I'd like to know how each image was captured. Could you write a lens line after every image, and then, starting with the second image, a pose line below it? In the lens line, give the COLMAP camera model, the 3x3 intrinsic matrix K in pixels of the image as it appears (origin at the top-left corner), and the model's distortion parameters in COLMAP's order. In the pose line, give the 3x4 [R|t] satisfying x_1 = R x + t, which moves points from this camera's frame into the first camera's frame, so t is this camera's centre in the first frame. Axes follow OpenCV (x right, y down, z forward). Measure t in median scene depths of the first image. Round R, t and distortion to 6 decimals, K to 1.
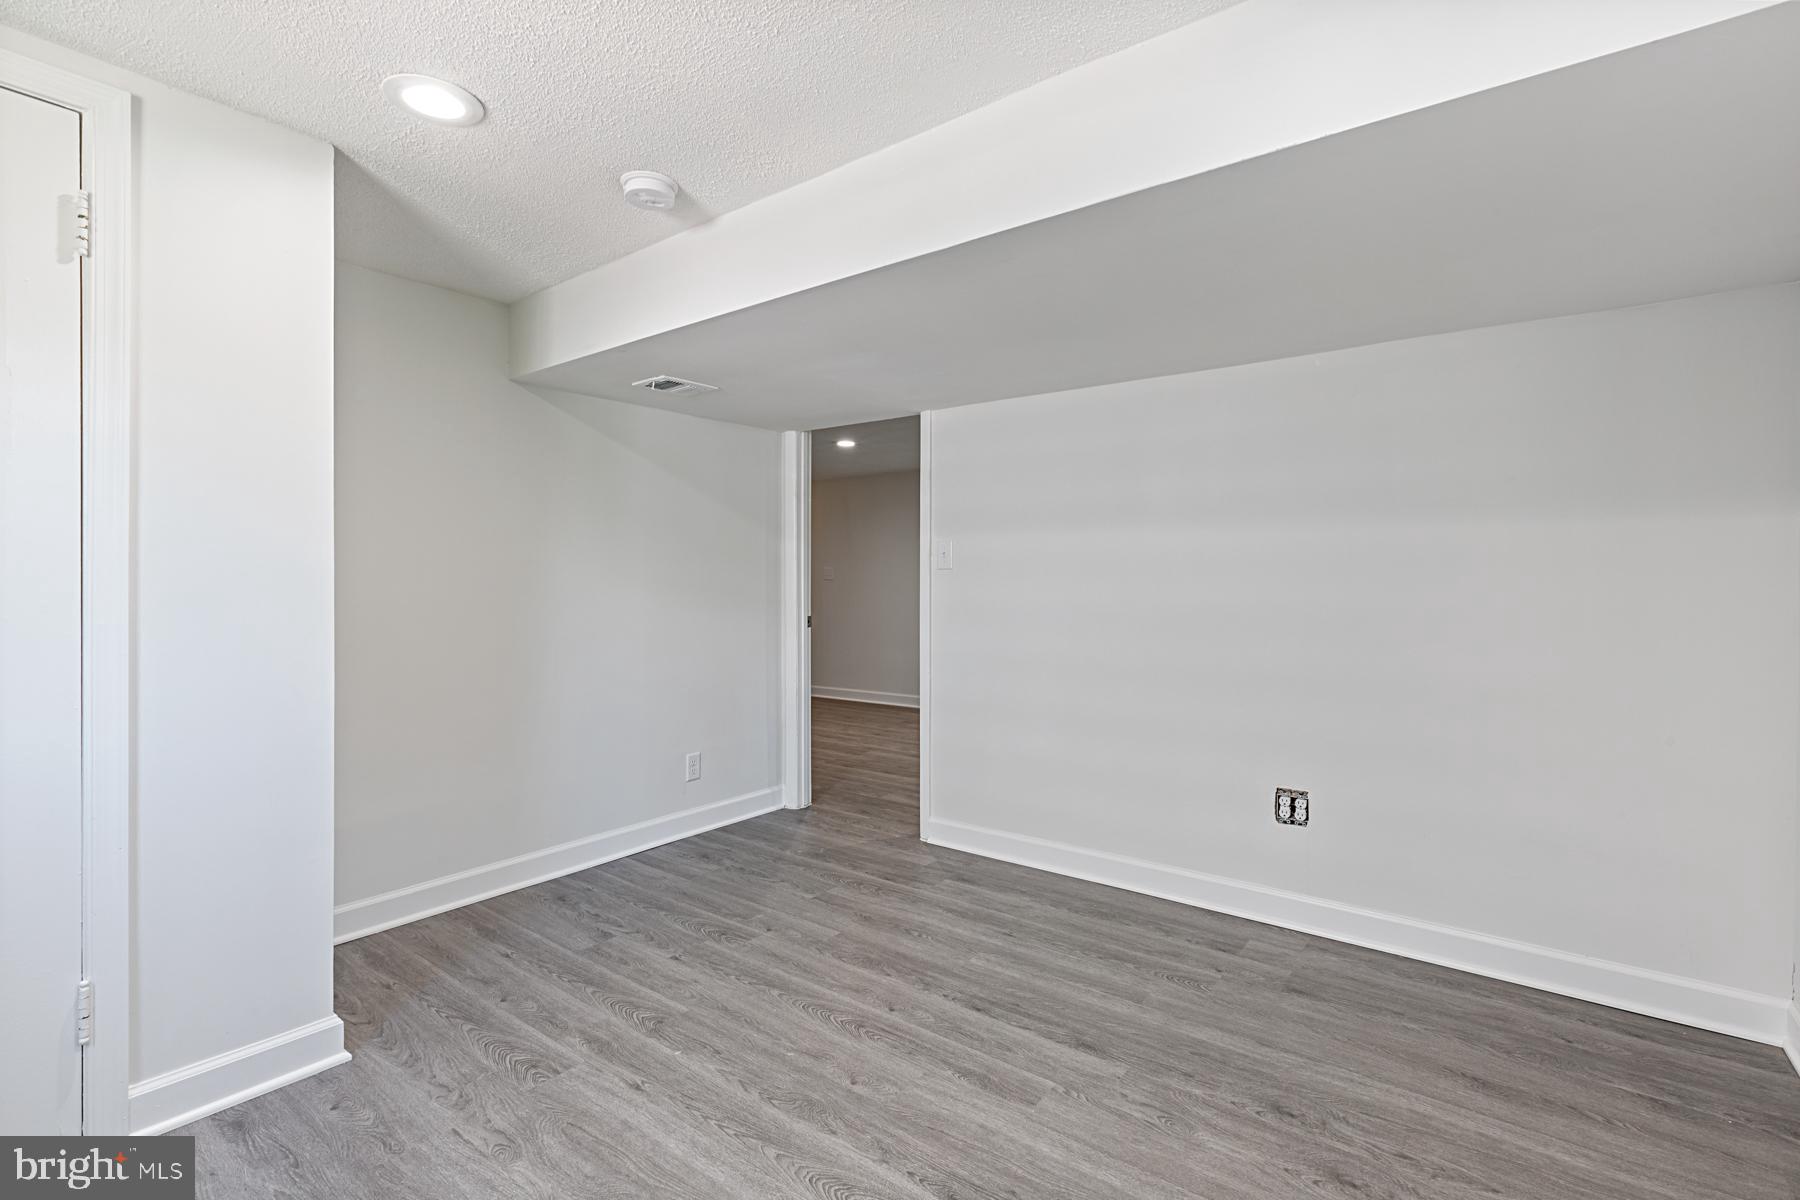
lens RADIAL K [[797.8, 0, 903.1], [0, 797.8, 589.6], [0, 0, 1]] dist [0.000800, -0.000255]
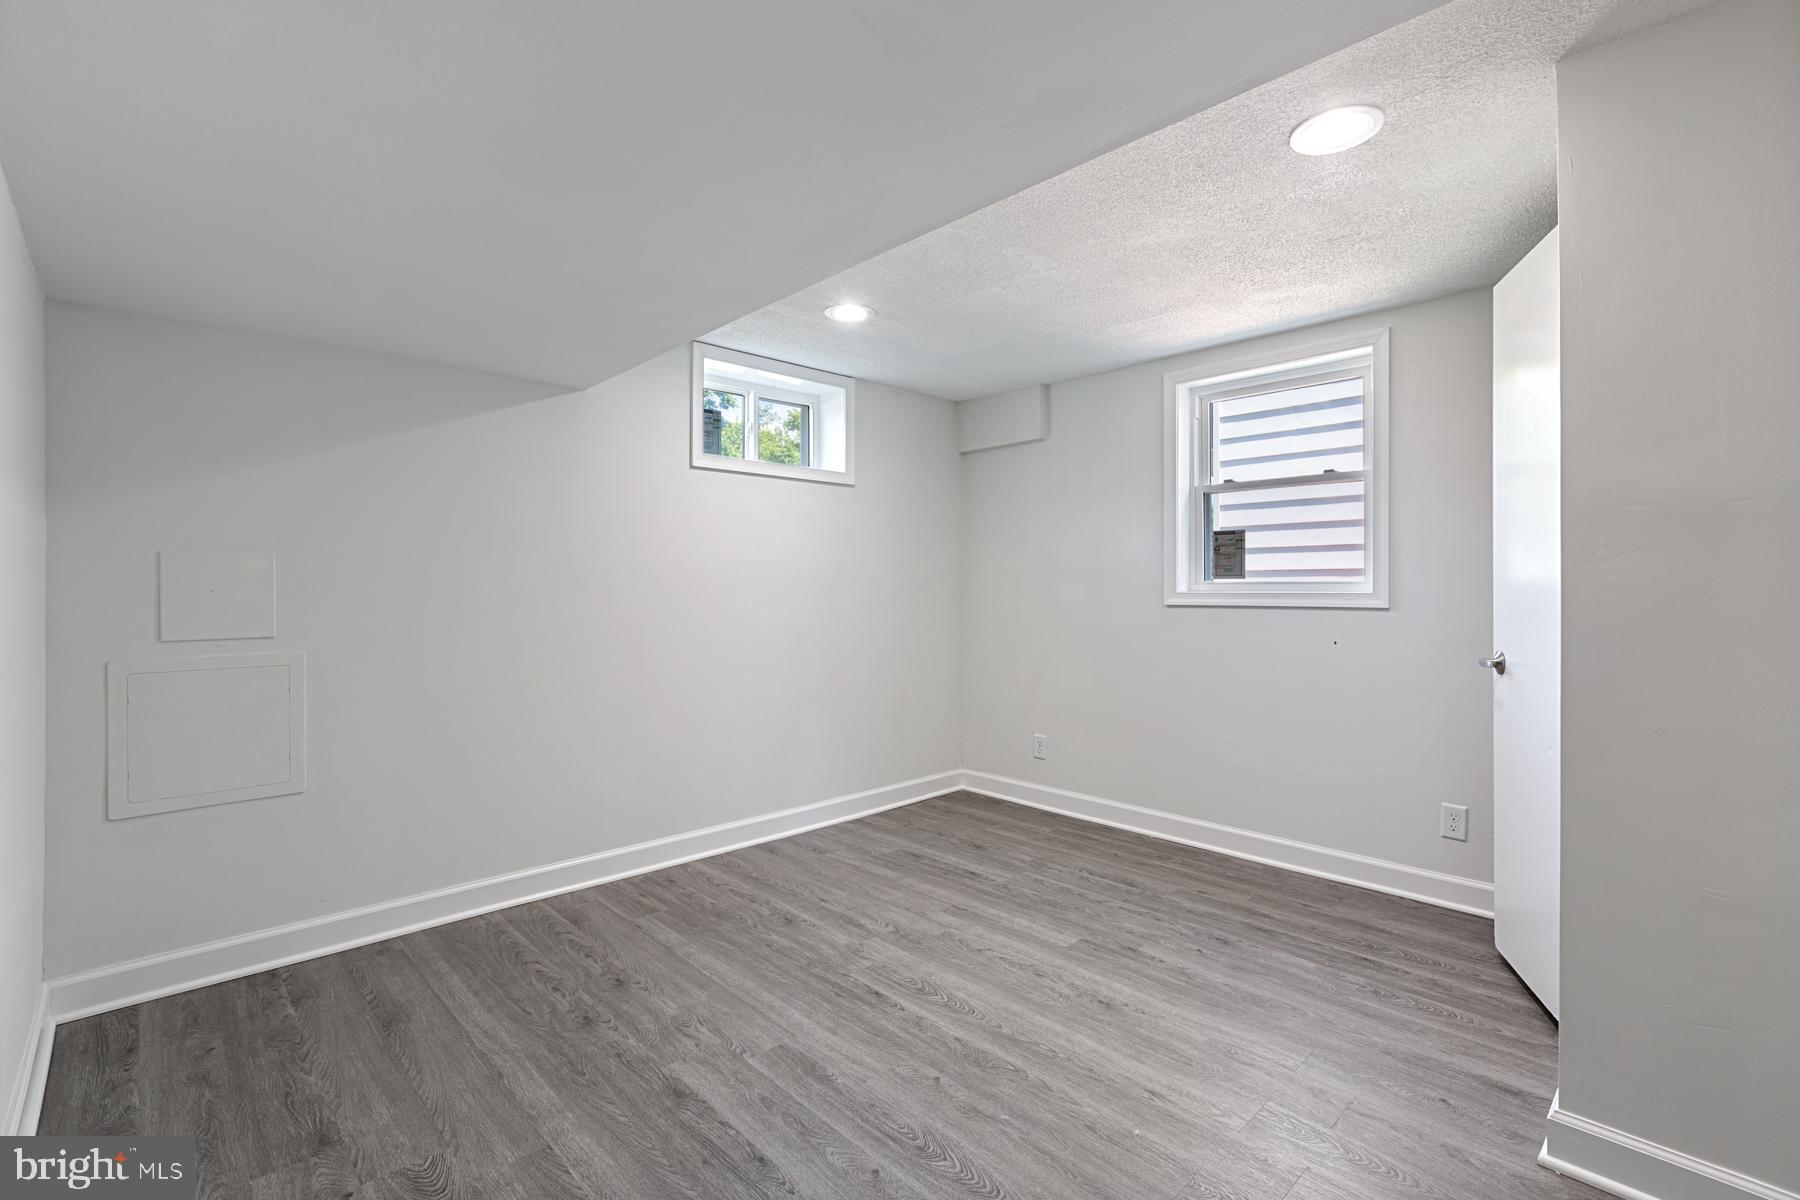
lens RADIAL K [[797.8, 0, 903.1], [0, 797.8, 589.6], [0, 0, 1]] dist [0.000800, -0.000255]
pose [[-0.987088, -0.003079, 0.160151, -0.180039], [-0.001337, 0.999939, 0.010980, -0.014616], [-0.160175, 0.010624, -0.987031, 2.002675]]
